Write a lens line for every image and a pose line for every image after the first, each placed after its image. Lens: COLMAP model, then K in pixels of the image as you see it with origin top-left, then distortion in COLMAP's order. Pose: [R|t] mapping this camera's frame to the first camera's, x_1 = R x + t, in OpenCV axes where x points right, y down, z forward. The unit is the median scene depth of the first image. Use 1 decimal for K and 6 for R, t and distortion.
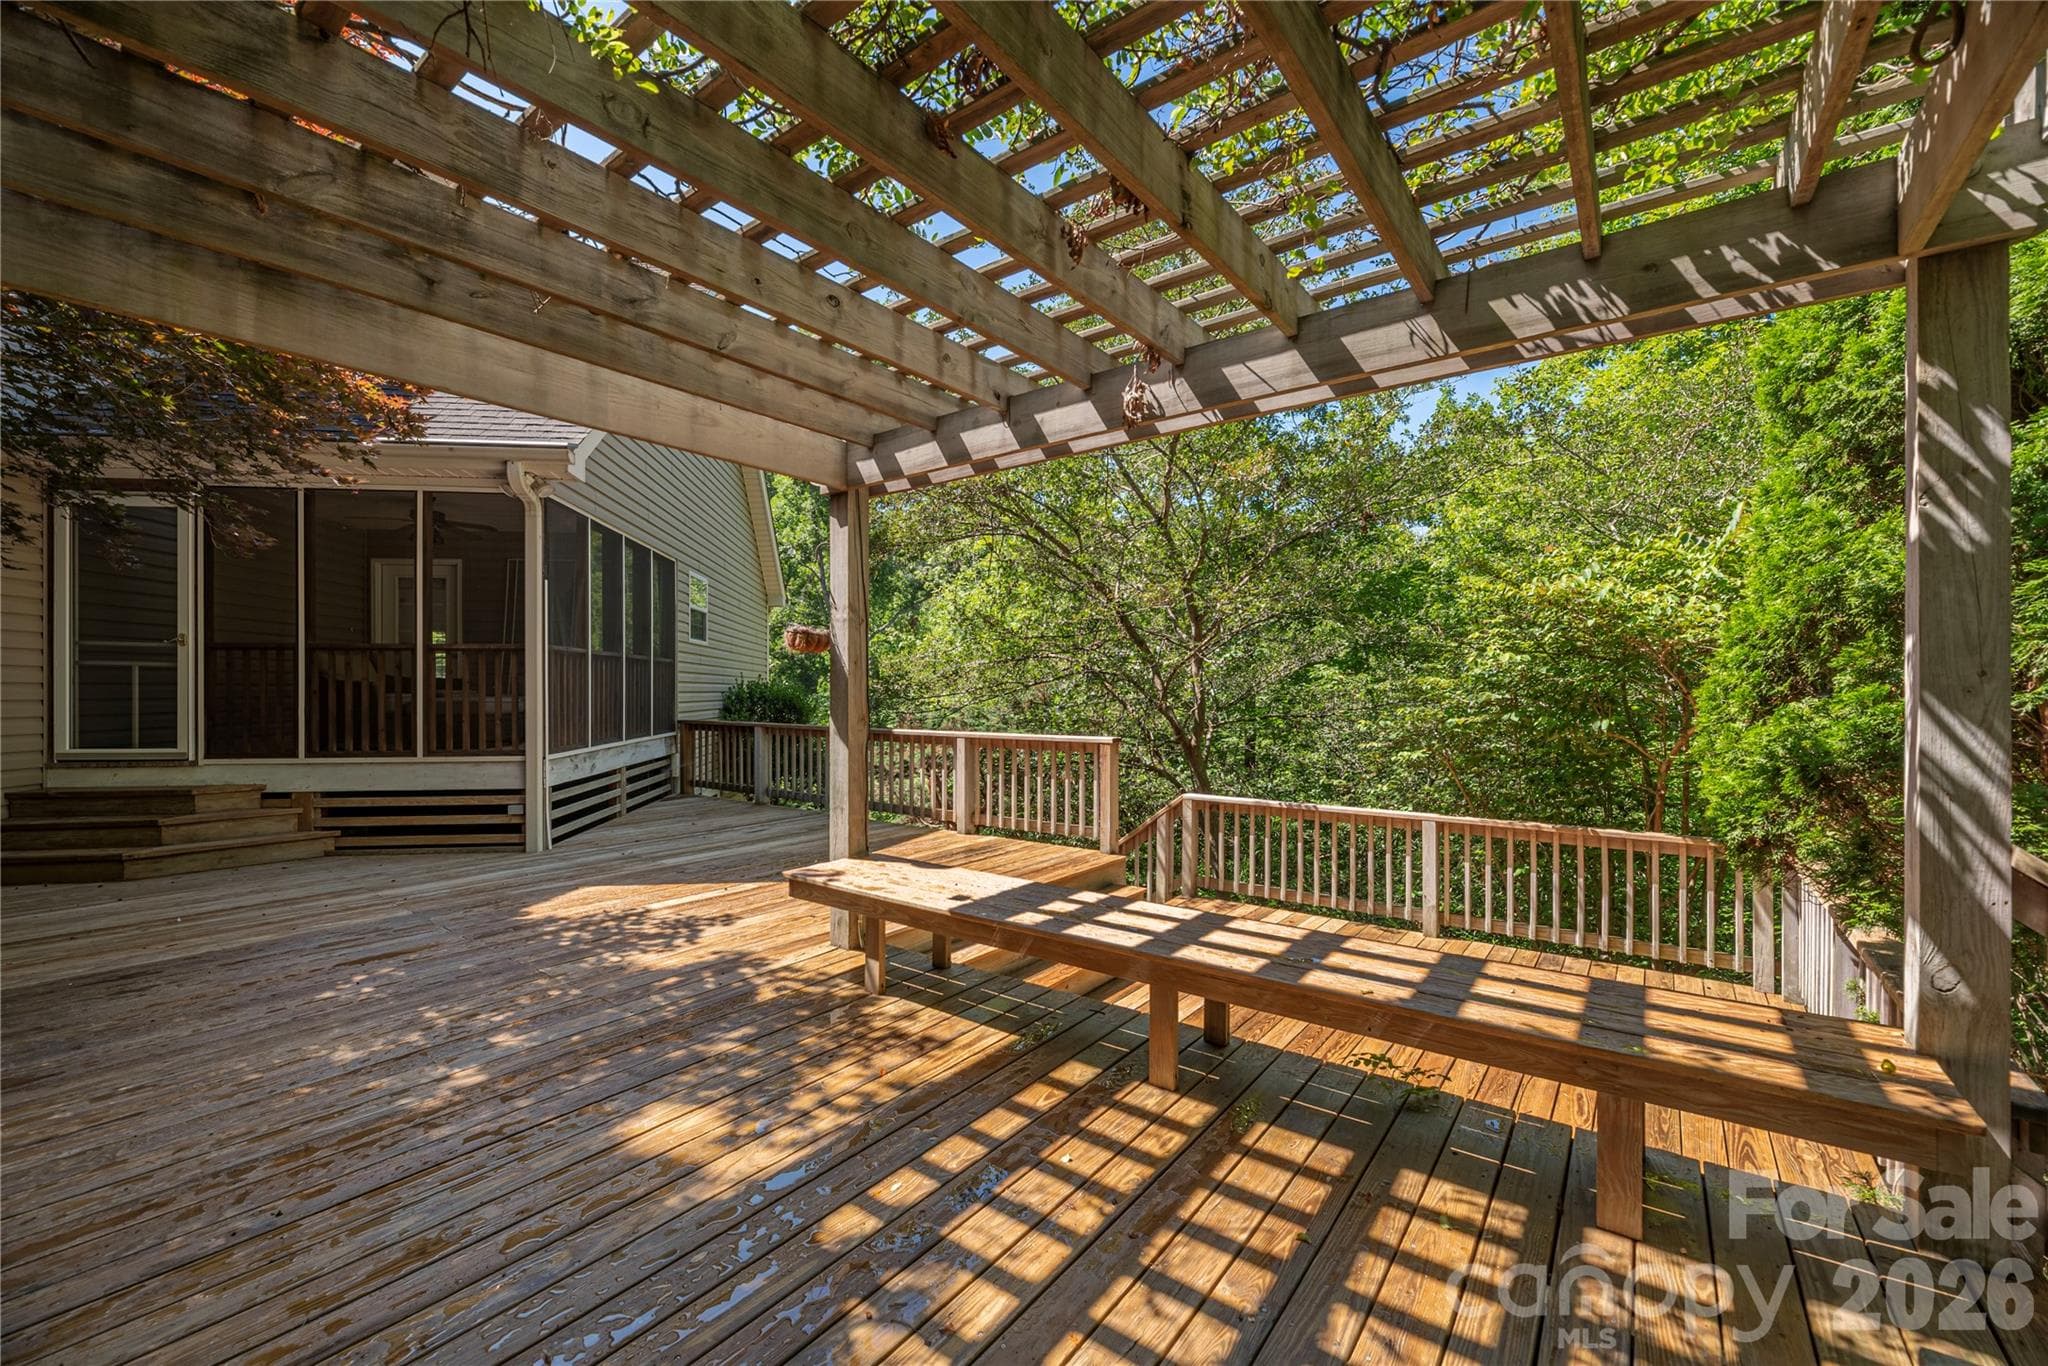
lens RADIAL K [[836.4, 0, 1028.5], [0, 836.4, 688.0], [0, 0, 1]] dist [-0.001369, -0.000463]
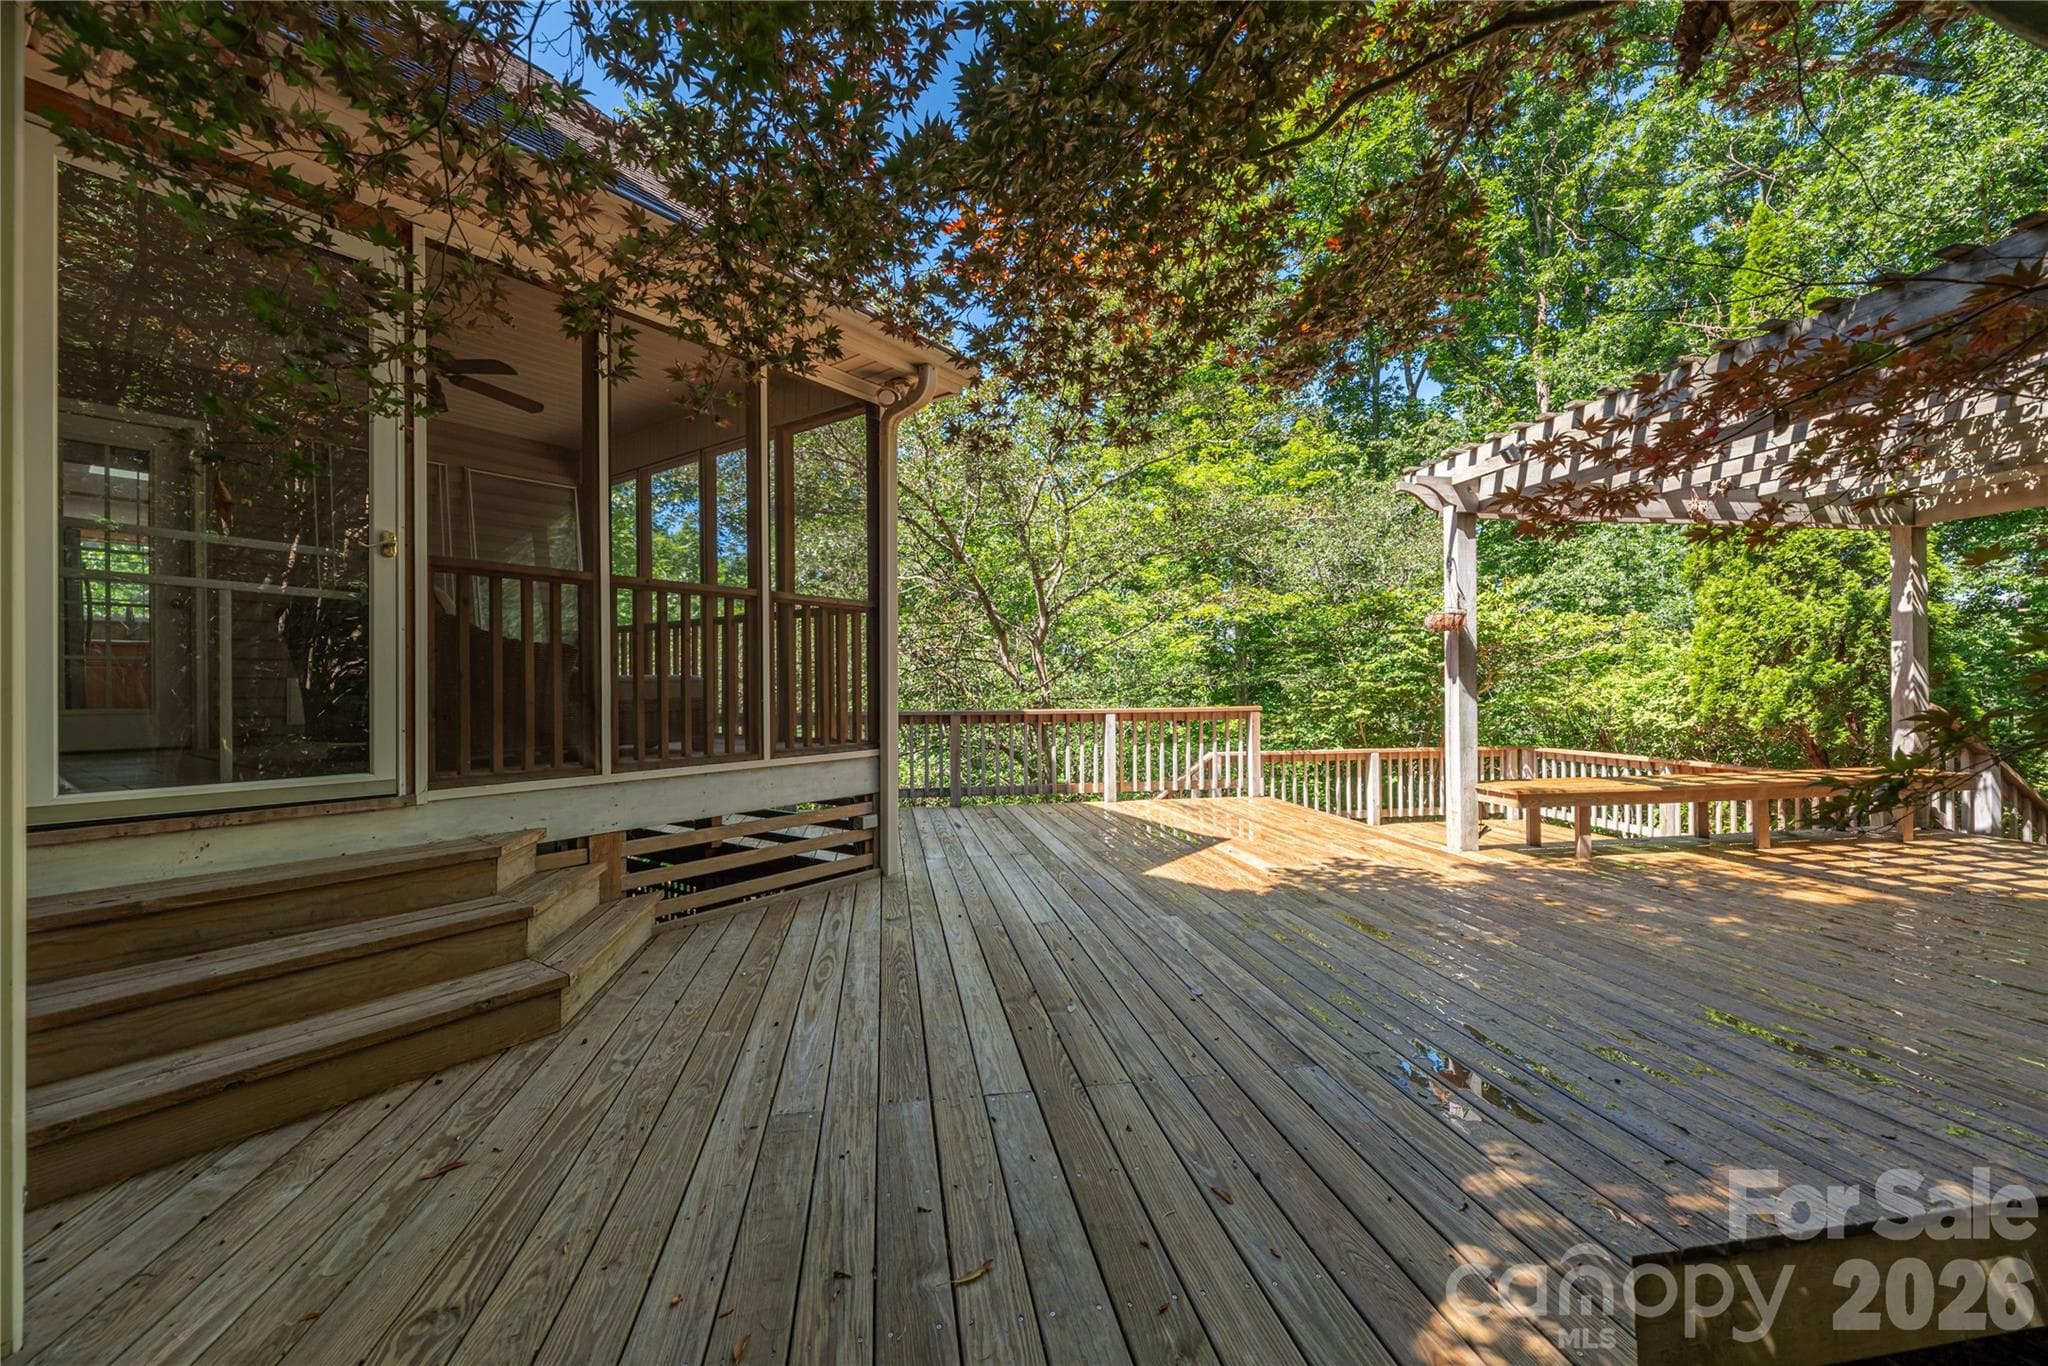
lens RADIAL K [[836.4, 0, 1025.0], [0, 836.4, 677.5], [0, 0, 1]] dist [-0.001369, -0.000463]
pose [[0.673536, 0.003457, 0.739146, -1.579611], [0.008093, 0.999895, -0.012051, 0.039718], [-0.739110, 0.014099, 0.673437, 0.580443]]
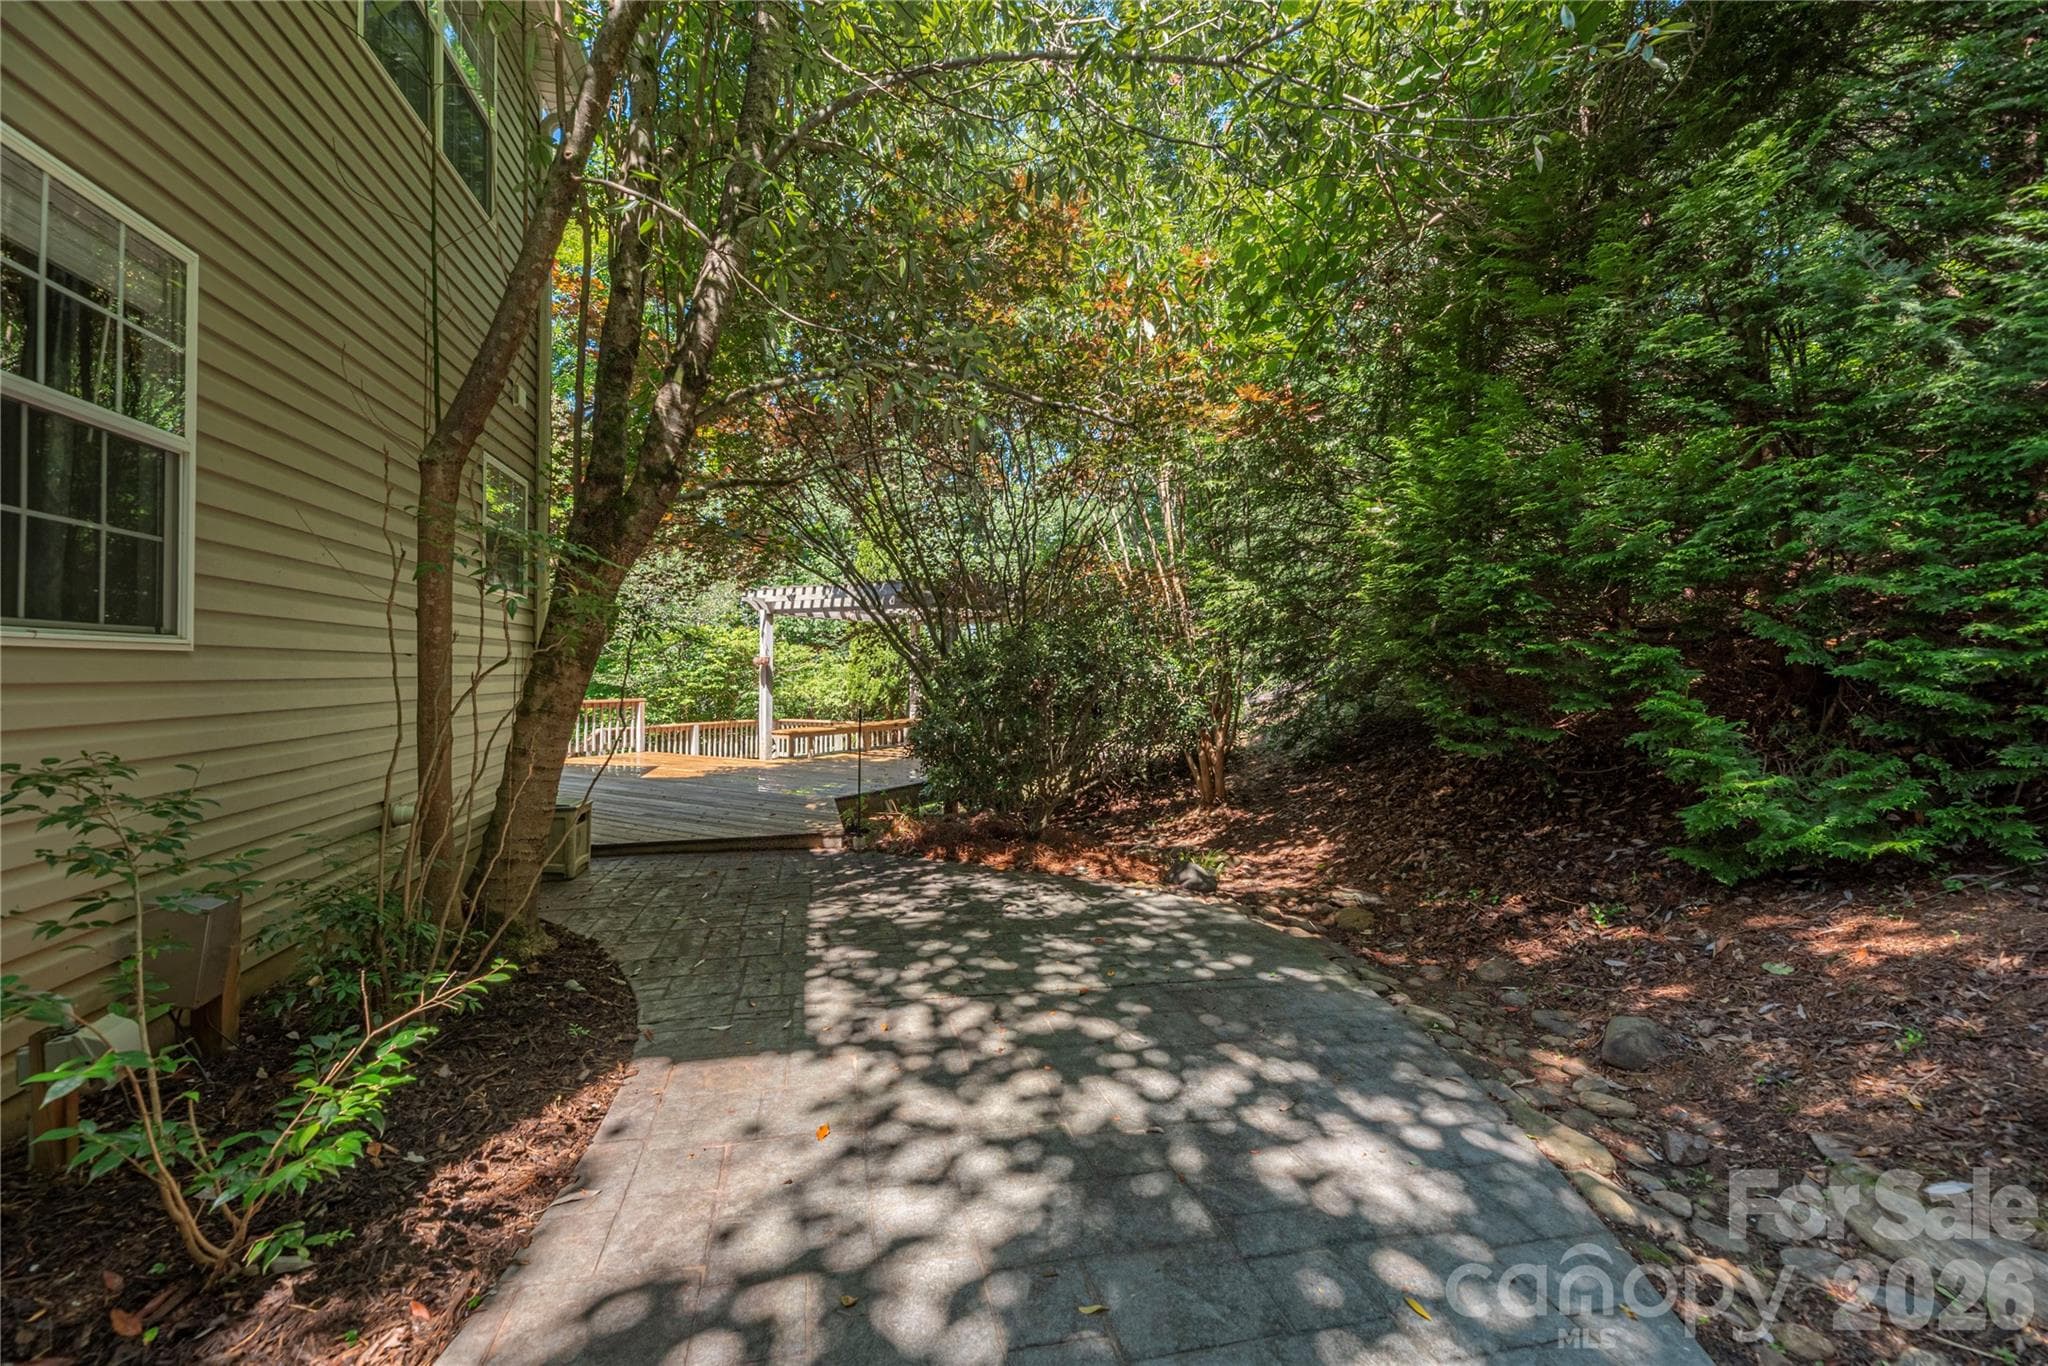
lens RADIAL K [[836.4, 0, 1020.8], [0, 836.4, 670.0], [0, 0, 1]] dist [-0.001369, -0.000463]
pose [[-0.133960, 0.001320, 0.990986, -3.178163], [-0.001373, 0.999998, -0.001518, -0.019692], [-0.990986, -0.001564, -0.133958, 0.459263]]
